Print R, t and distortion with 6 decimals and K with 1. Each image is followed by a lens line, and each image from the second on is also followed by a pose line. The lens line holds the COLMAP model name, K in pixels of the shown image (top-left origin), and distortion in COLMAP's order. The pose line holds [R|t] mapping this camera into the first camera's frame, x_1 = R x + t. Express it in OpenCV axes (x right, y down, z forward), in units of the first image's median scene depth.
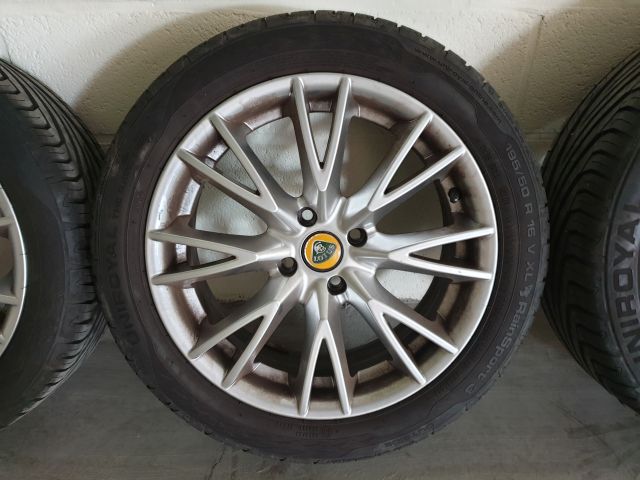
lens RADIAL K [[519.0, 0, 320.0], [0, 519.0, 240.0], [0, 0, 1]] dist [-0.003153, -0.000765]
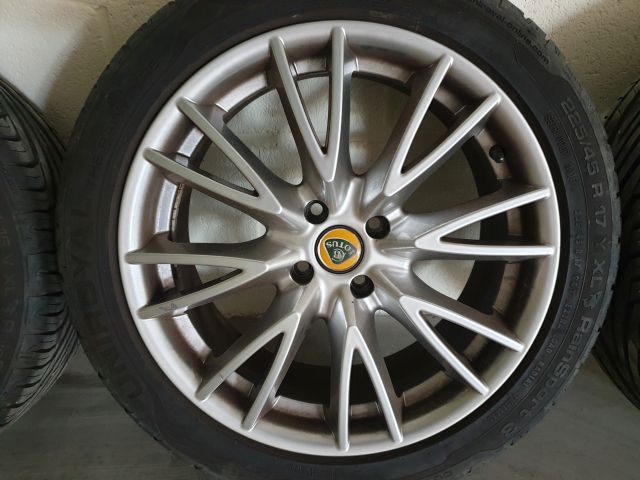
lens RADIAL K [[519.0, 0, 320.0], [0, 519.0, 240.0], [0, 0, 1]] dist [-0.003153, -0.000765]
pose [[0.989299, -0.142788, -0.029990, 0.001300], [0.142735, 0.989753, -0.003890, 0.006250], [0.030238, -0.000432, 0.999543, 0.193885]]
